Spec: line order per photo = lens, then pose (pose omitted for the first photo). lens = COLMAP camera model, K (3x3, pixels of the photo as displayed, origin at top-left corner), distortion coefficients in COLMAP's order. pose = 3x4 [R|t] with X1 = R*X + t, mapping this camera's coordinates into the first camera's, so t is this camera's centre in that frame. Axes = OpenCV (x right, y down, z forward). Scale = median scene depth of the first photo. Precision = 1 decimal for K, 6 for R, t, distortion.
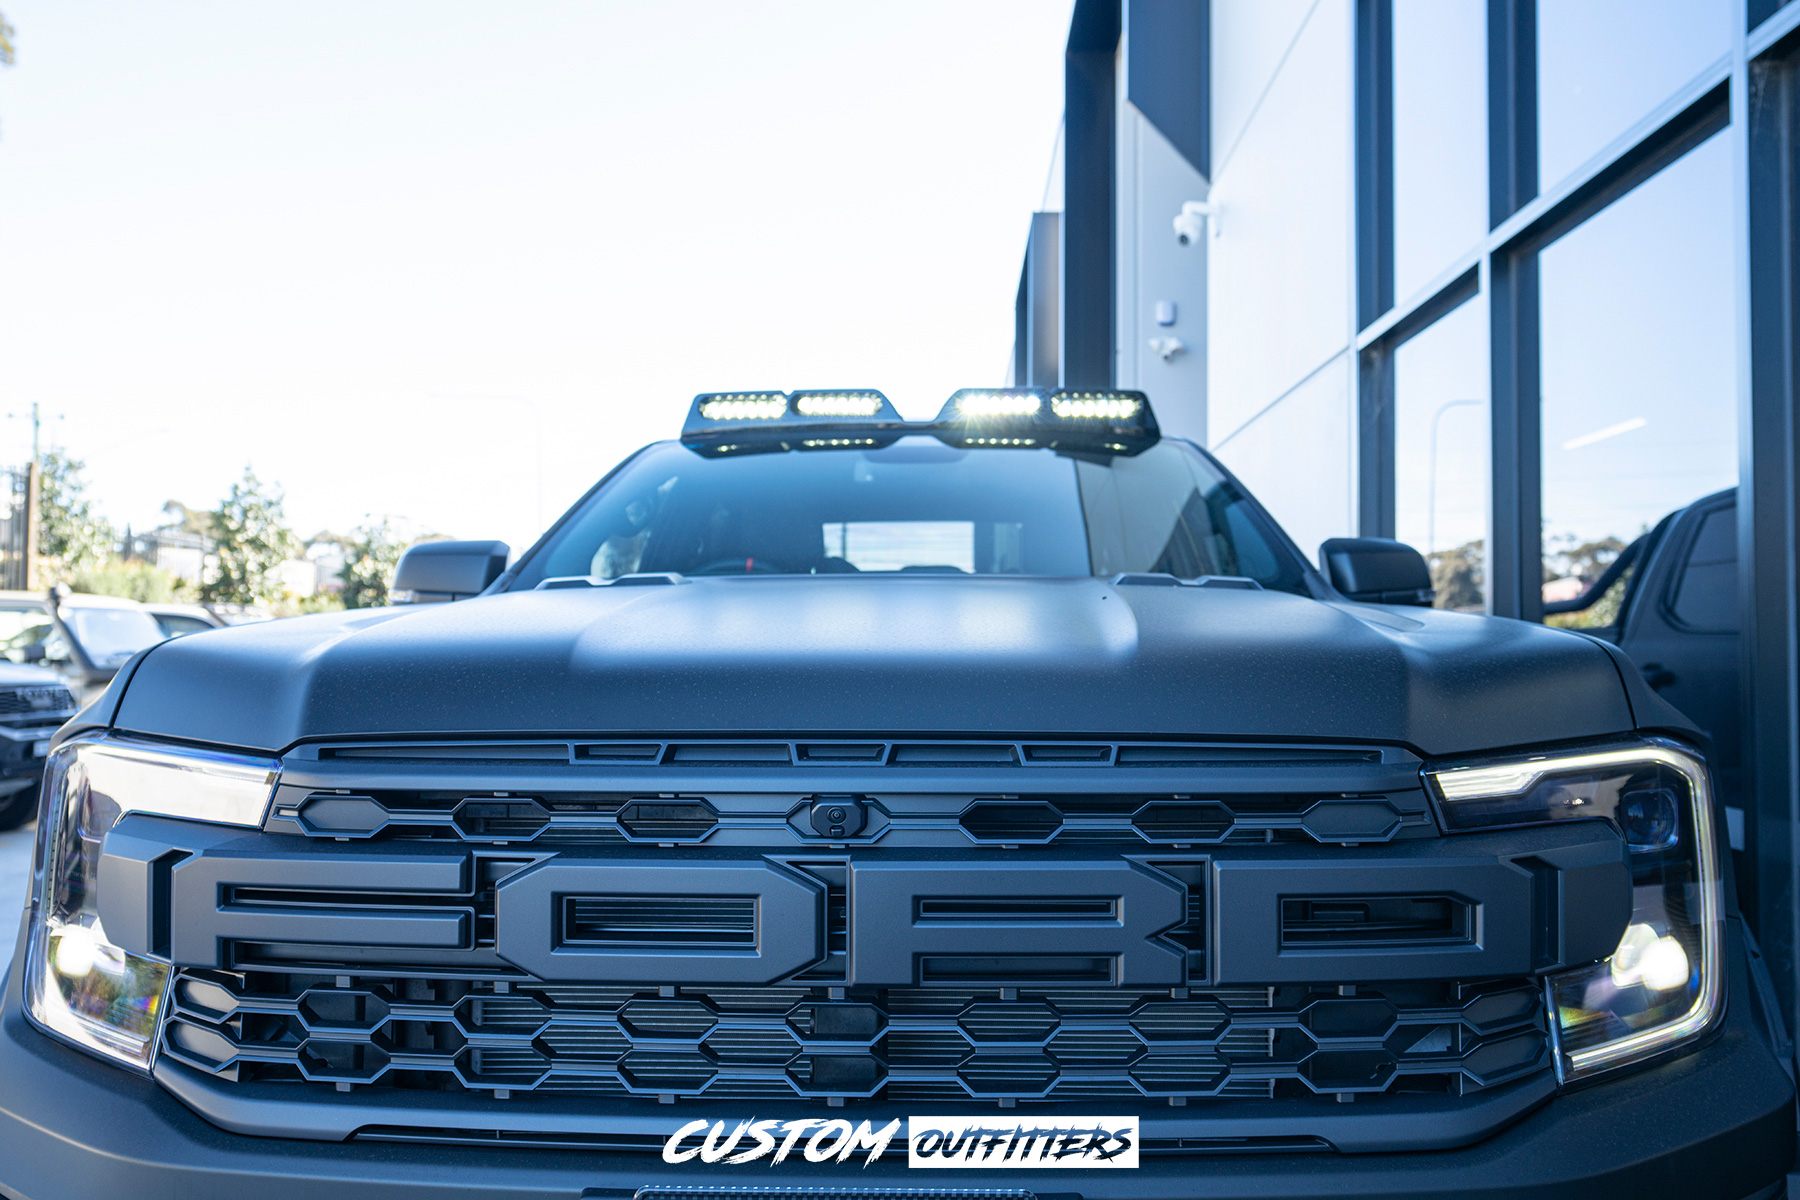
lens RADIAL K [[1254.7, 0, 914.6], [0, 1254.7, 656.4], [0, 0, 1]] dist [-0.025690, 0.034078]
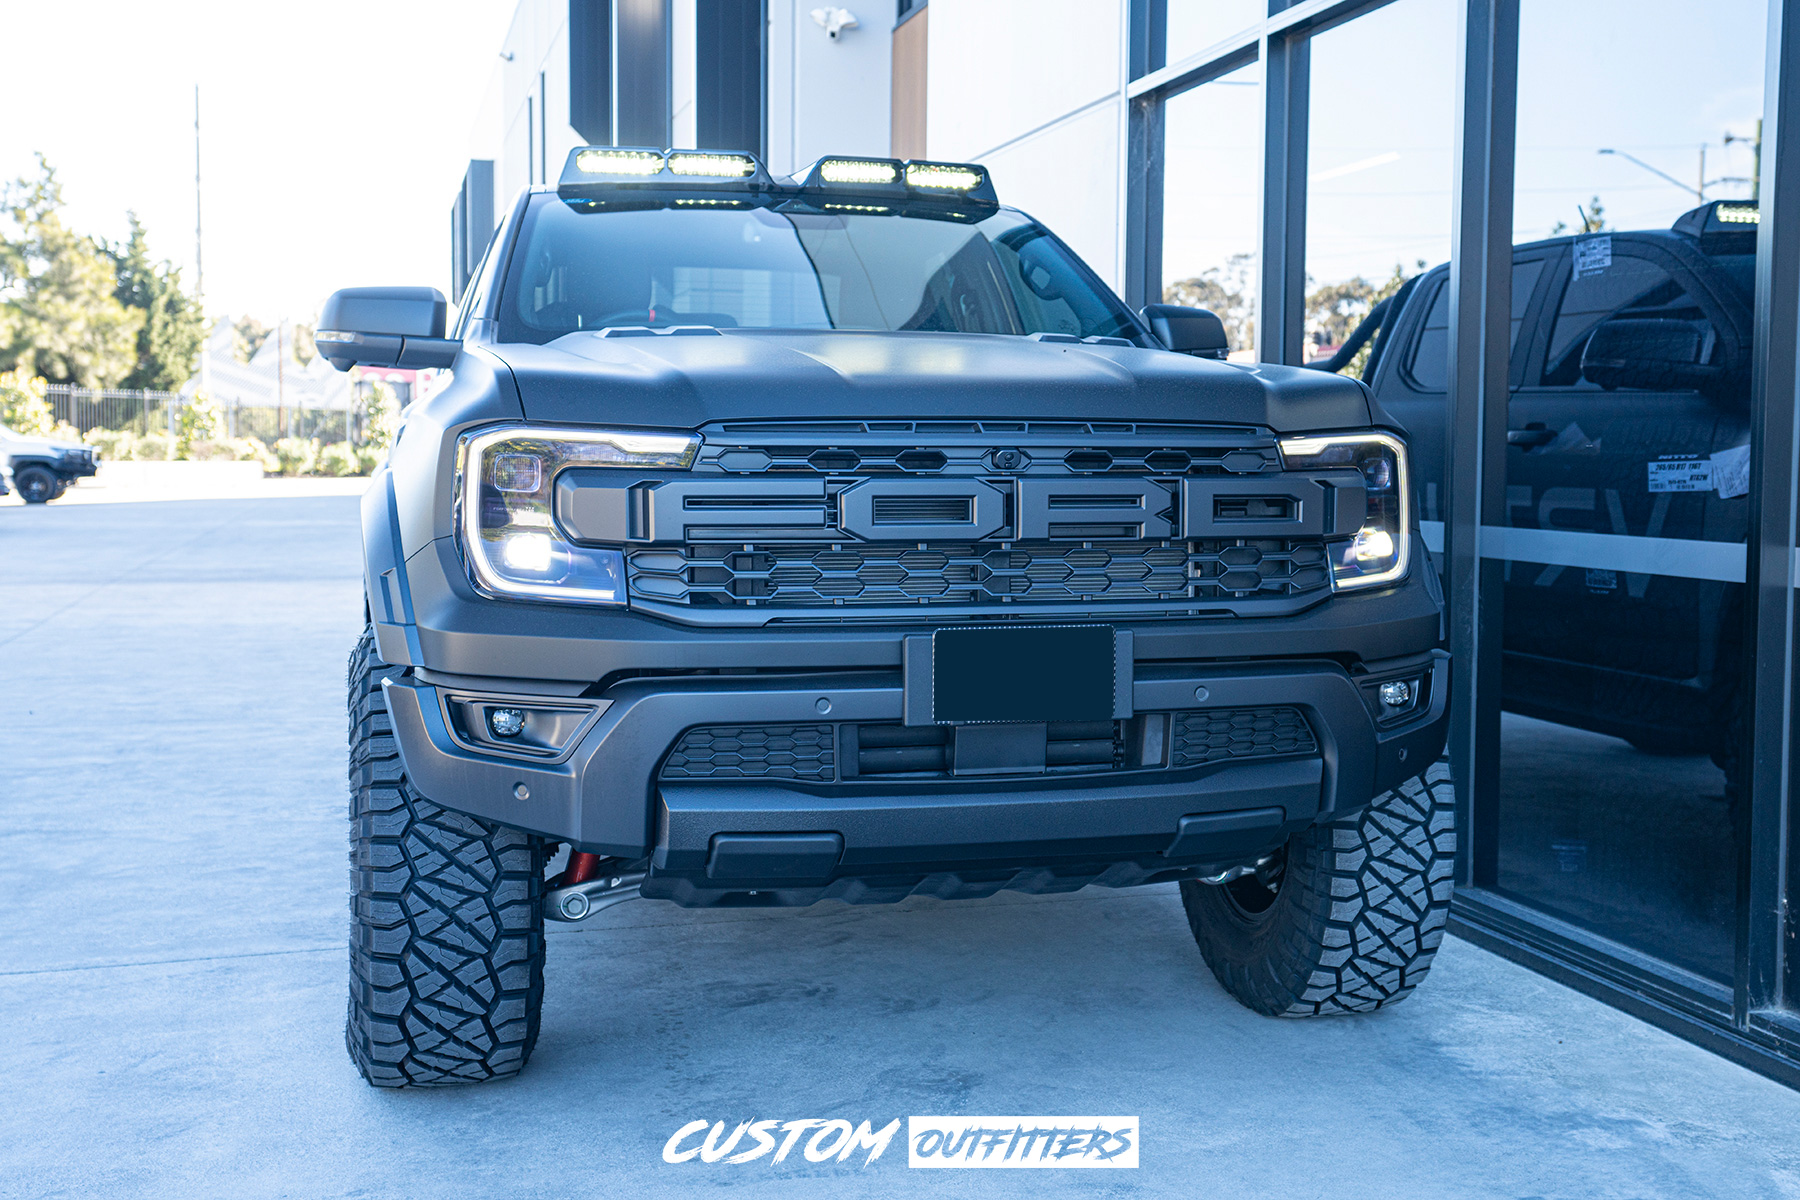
lens RADIAL K [[1764.6, 0, 900.0], [0, 1764.6, 600.0], [0, 0, 1]] dist [0.051515, 0.002102]
pose [[0.966479, -0.018199, 0.256100, -0.912978], [-0.005126, 0.995918, 0.090119, 0.096929], [-0.256695, -0.088411, 0.962440, -1.612040]]
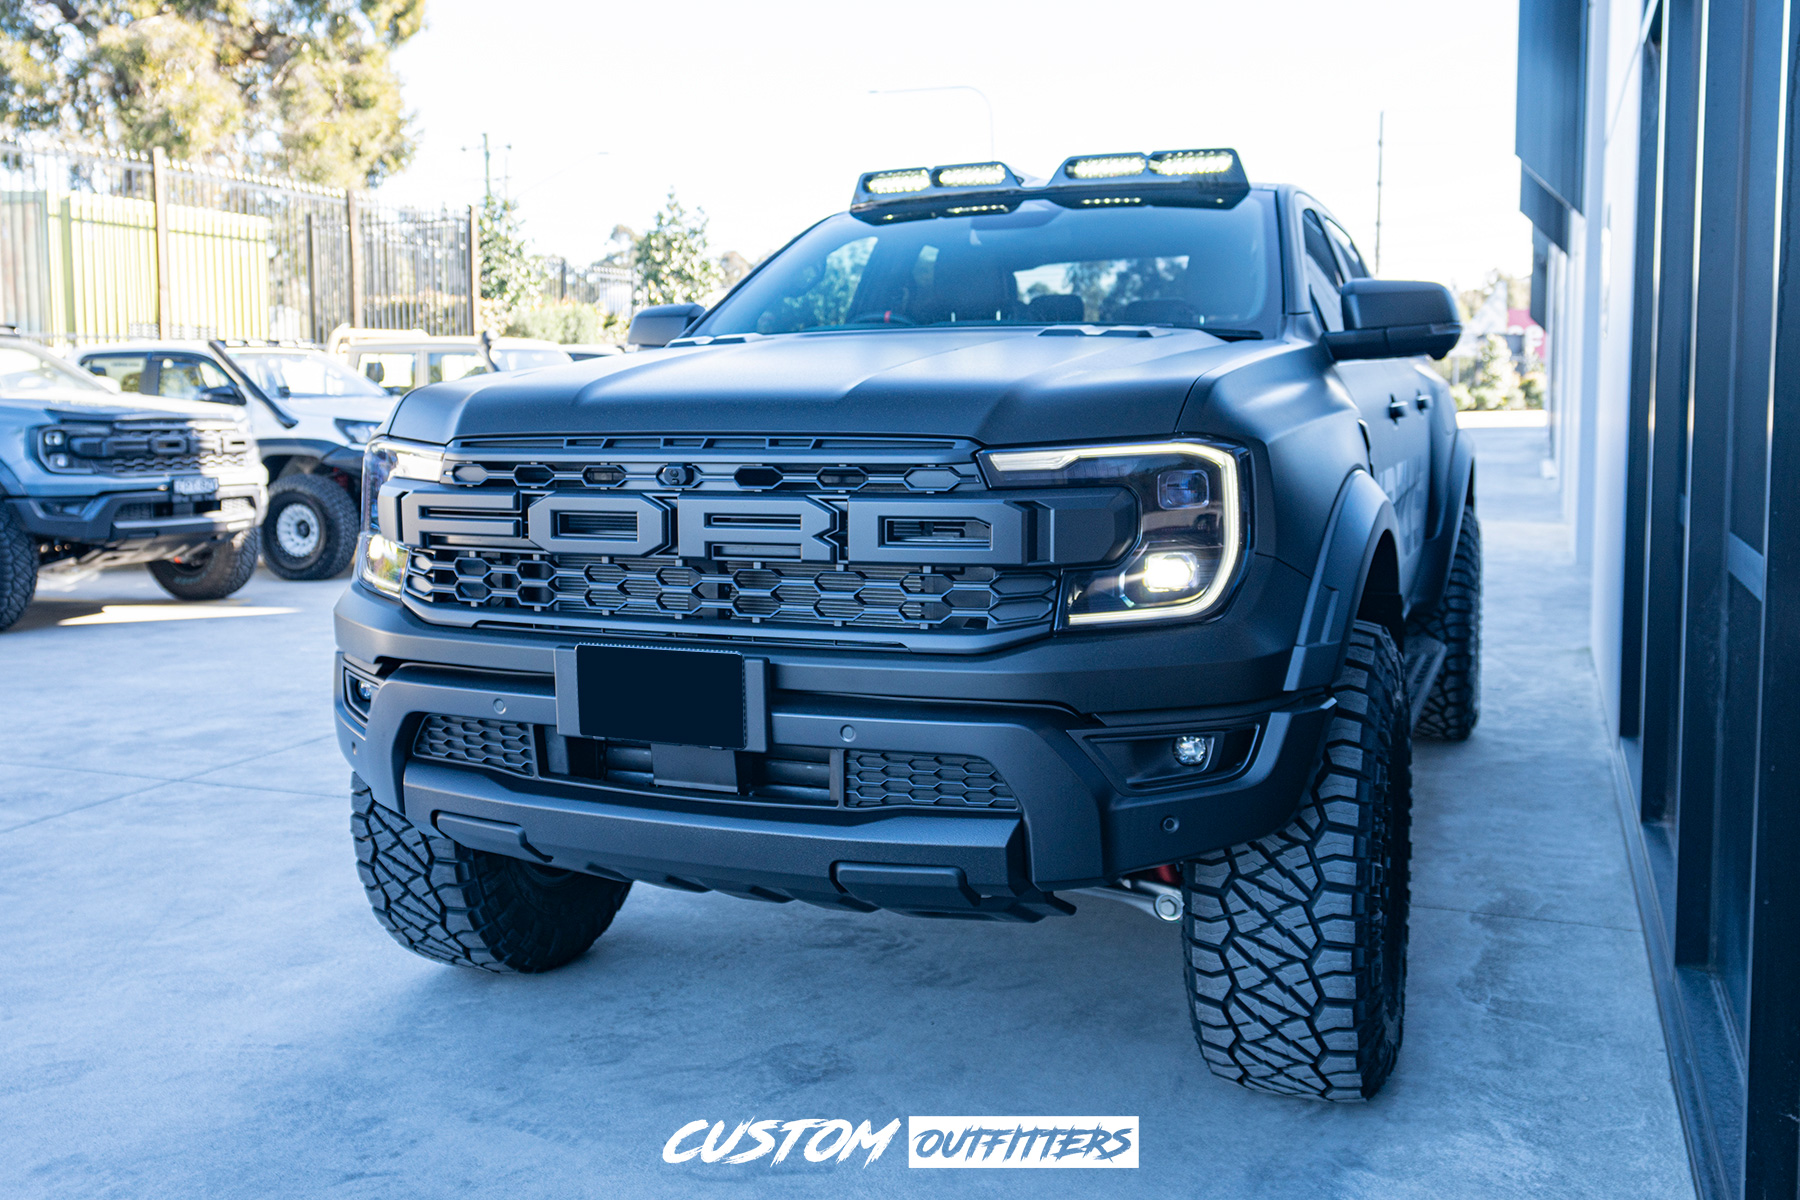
lens RADIAL K [[1426.2, 0, 896.6], [0, 1426.2, 535.8], [0, 0, 1]] dist [-0.000287, 0.003994]
pose [[0.944844, 0.020963, -0.326849, 0.963059], [0.012662, 0.994865, 0.100411, 0.002394], [0.327276, -0.099011, 0.939727, -0.969535]]
